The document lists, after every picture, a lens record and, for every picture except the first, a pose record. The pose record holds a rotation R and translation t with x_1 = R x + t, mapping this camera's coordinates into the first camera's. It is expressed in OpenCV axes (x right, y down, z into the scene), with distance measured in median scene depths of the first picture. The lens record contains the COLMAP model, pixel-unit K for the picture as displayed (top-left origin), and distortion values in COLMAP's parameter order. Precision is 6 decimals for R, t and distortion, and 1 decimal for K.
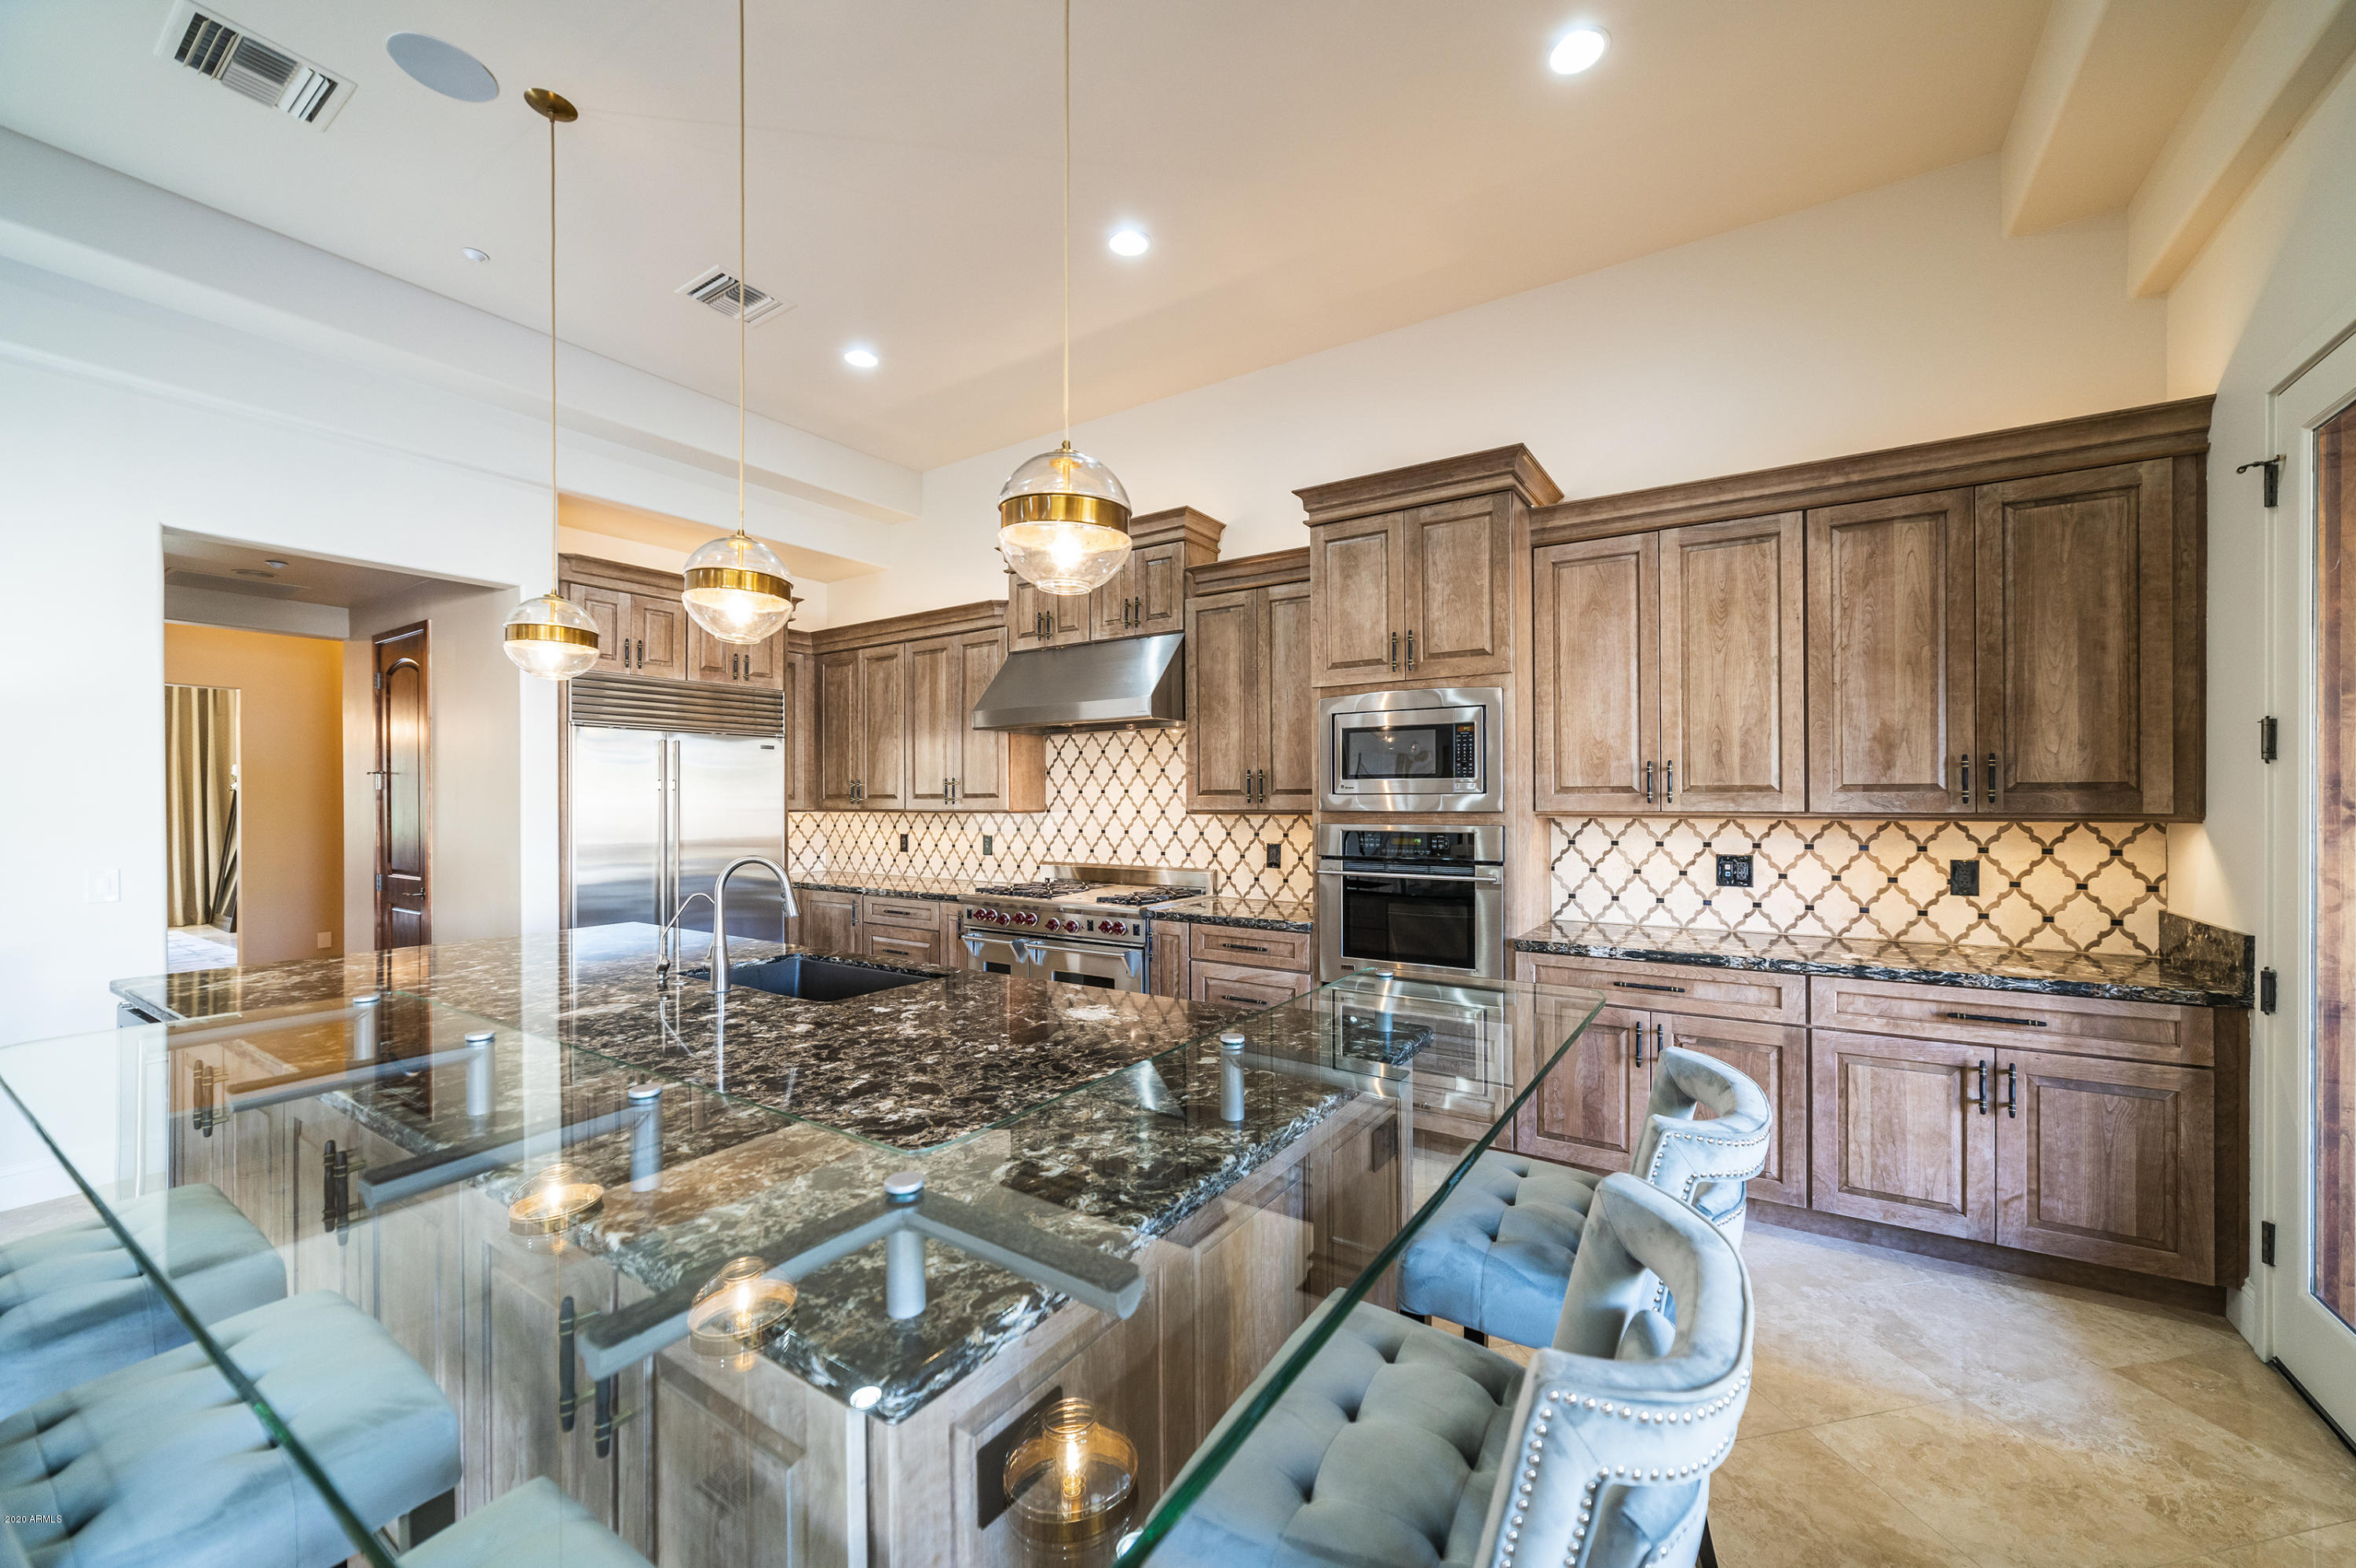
lens RADIAL K [[907.1, 0, 1198.8], [0, 907.1, 795.0], [0, 0, 1]] dist [-0.008869, 0.002864]
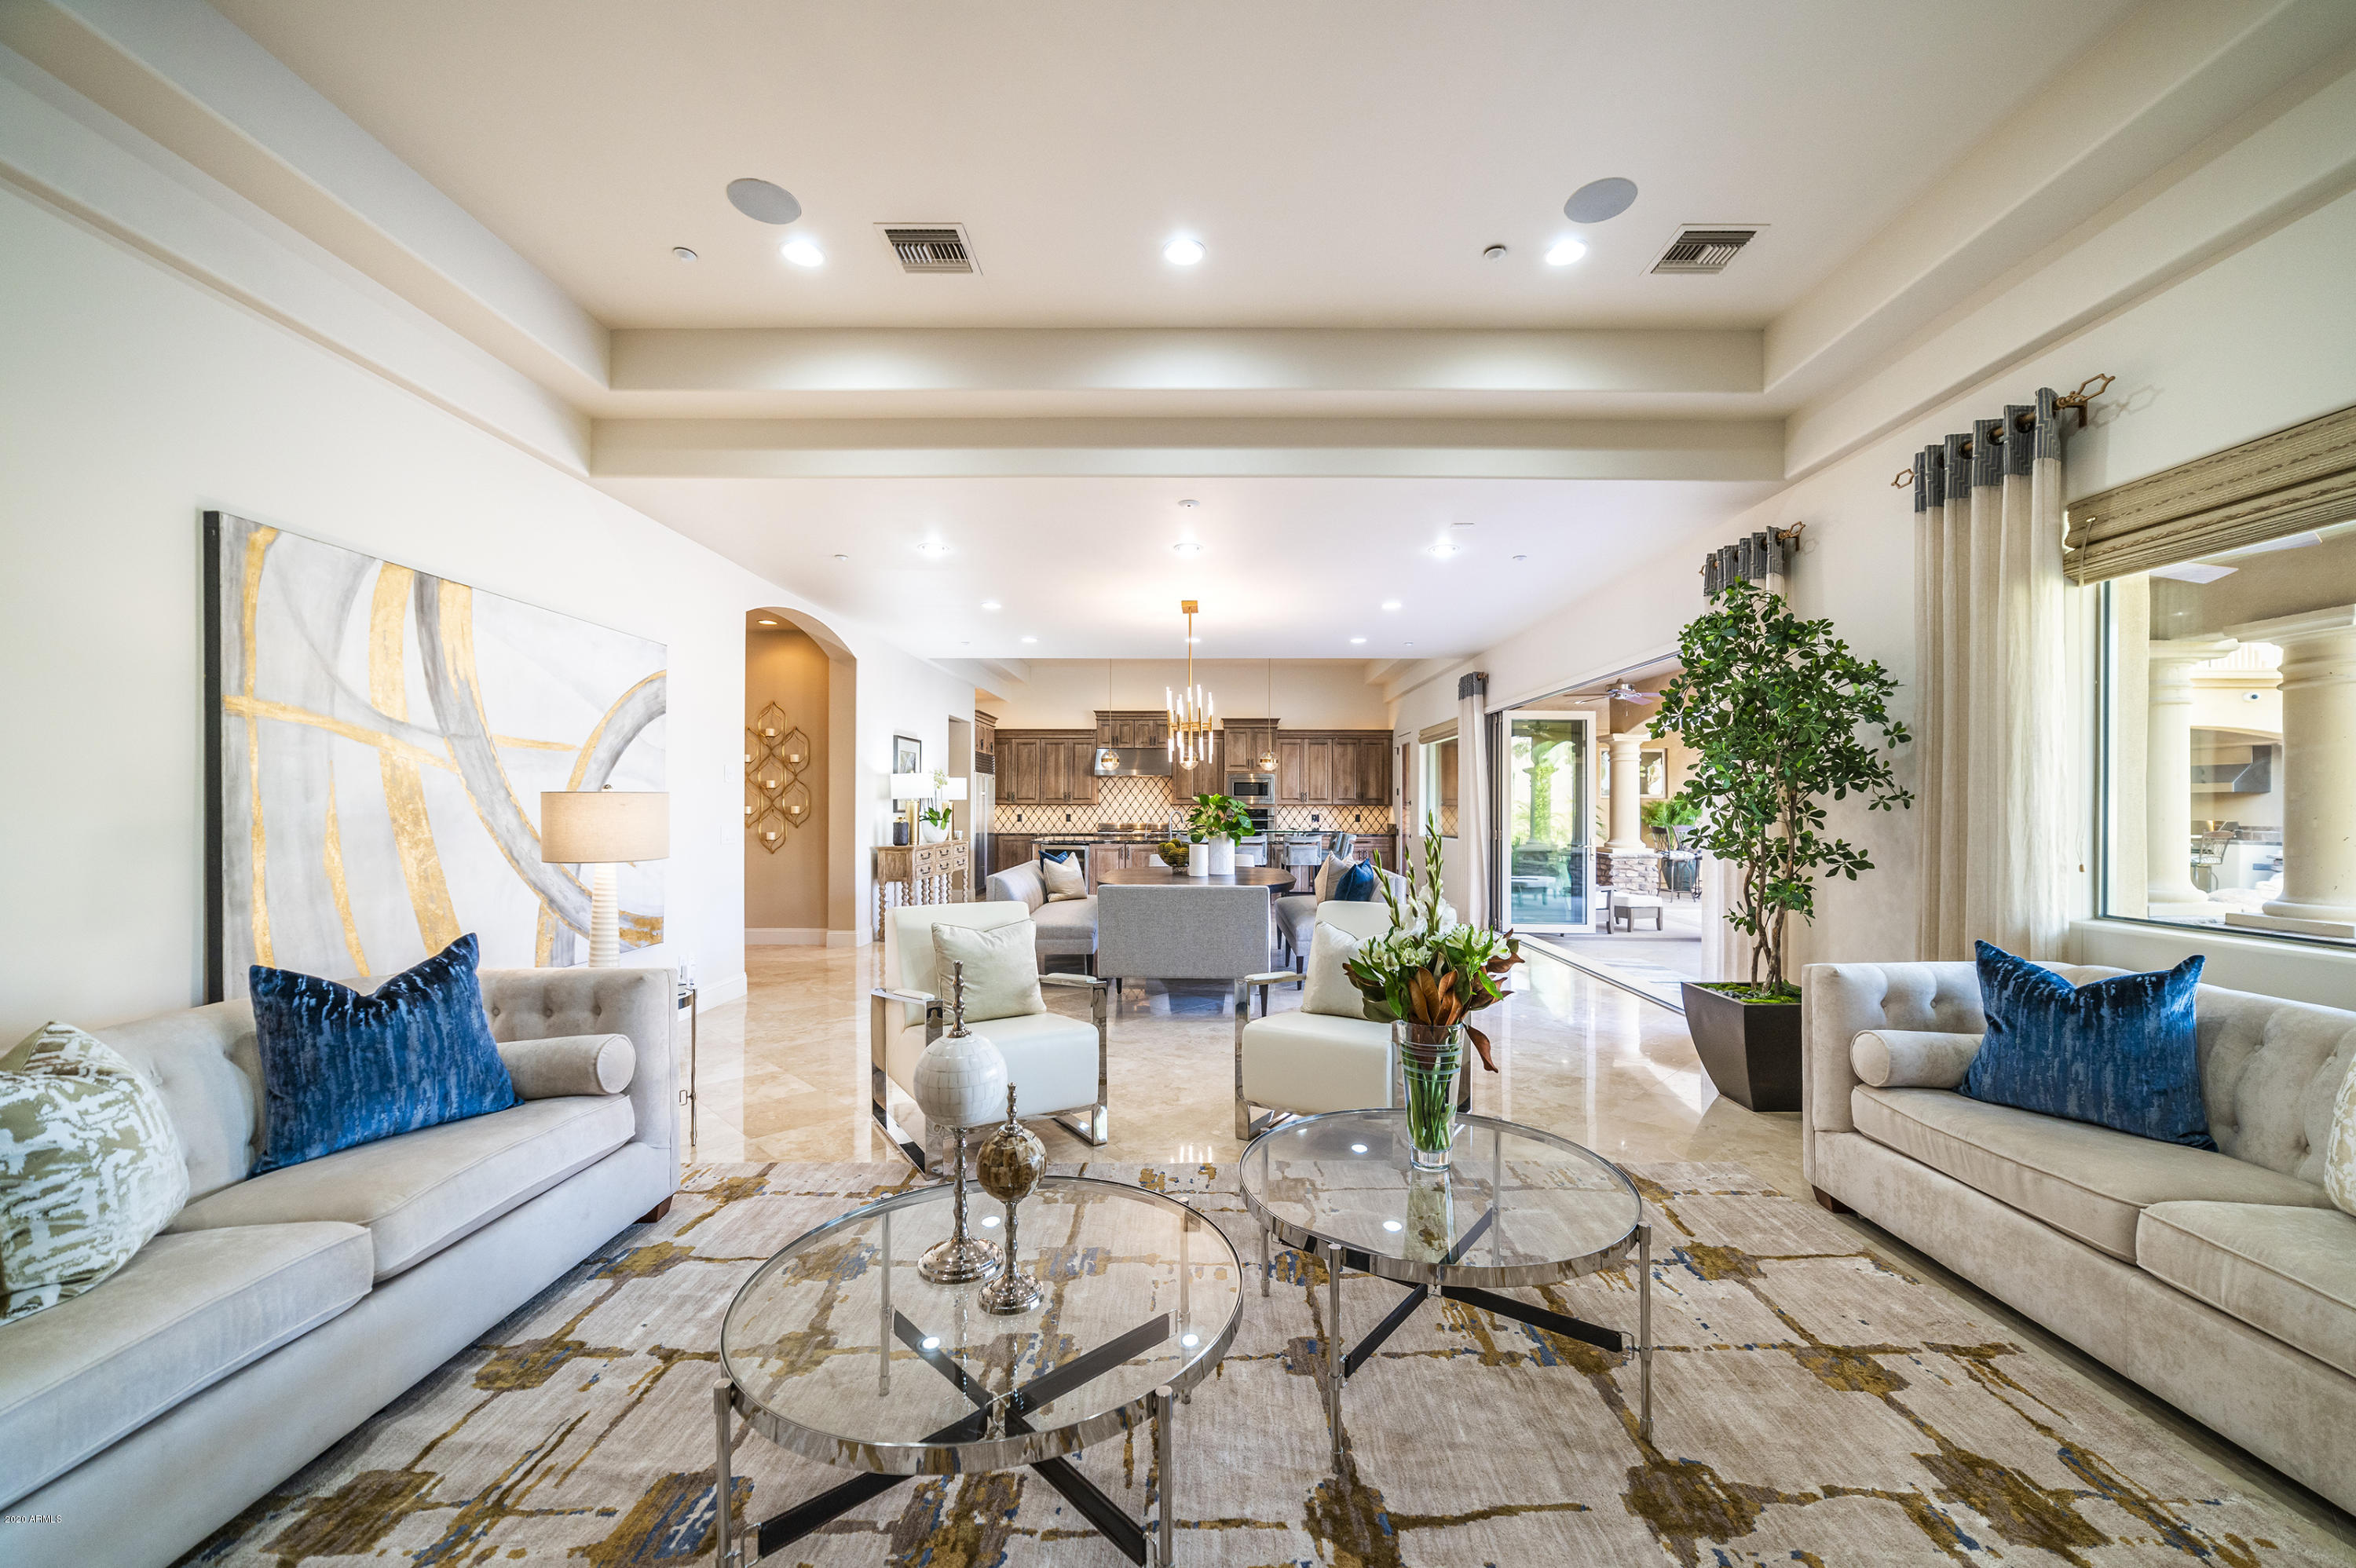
lens RADIAL K [[907.1, 0, 1199.9], [0, 907.1, 797.8], [0, 0, 1]] dist [-0.008869, 0.002864]
pose [[0.841035, 0.011151, 0.540866, -2.134839], [-0.008552, 0.999937, -0.007318, 0.022138], [-0.540914, 0.001530, 0.841077, -2.251154]]
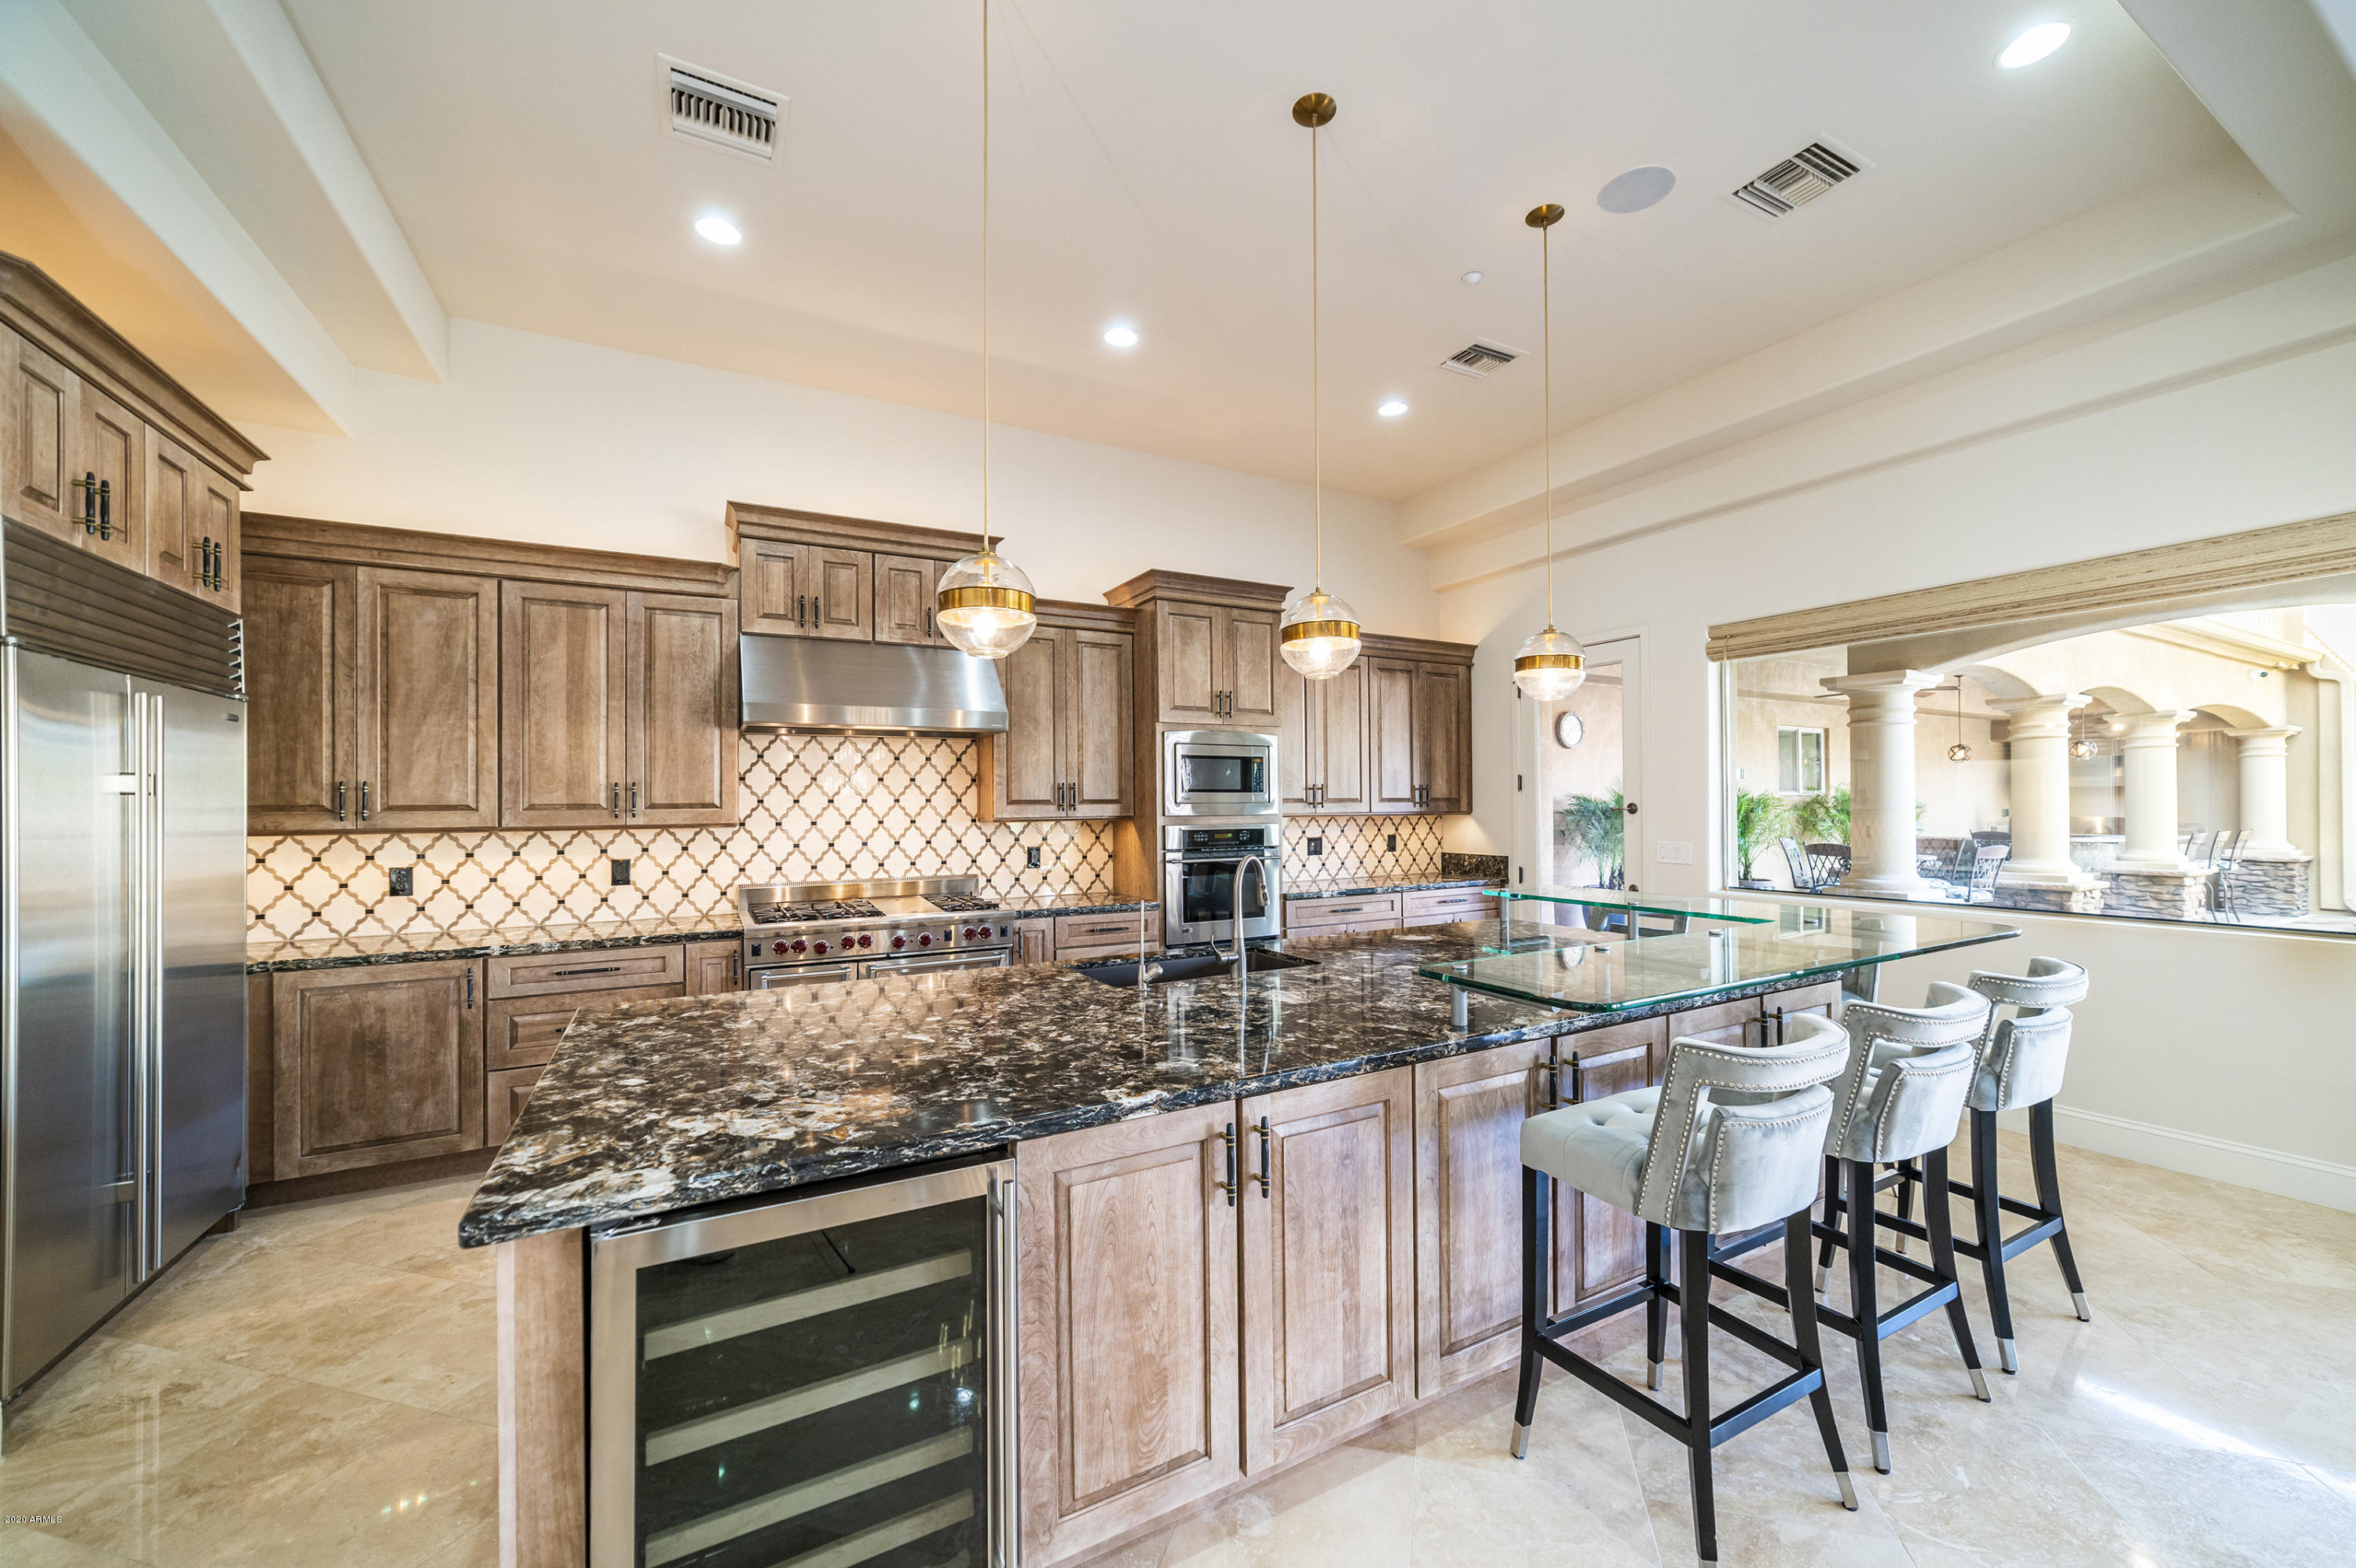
lens RADIAL K [[907.1, 0, 1189.9], [0, 907.1, 793.9], [0, 0, 1]] dist [-0.008869, 0.002864]
pose [[0.471780, 0.008468, 0.881676, -1.080217], [0.002204, 0.999939, -0.010783, -0.000563], [-0.881714, 0.007031, 0.471732, 0.370329]]
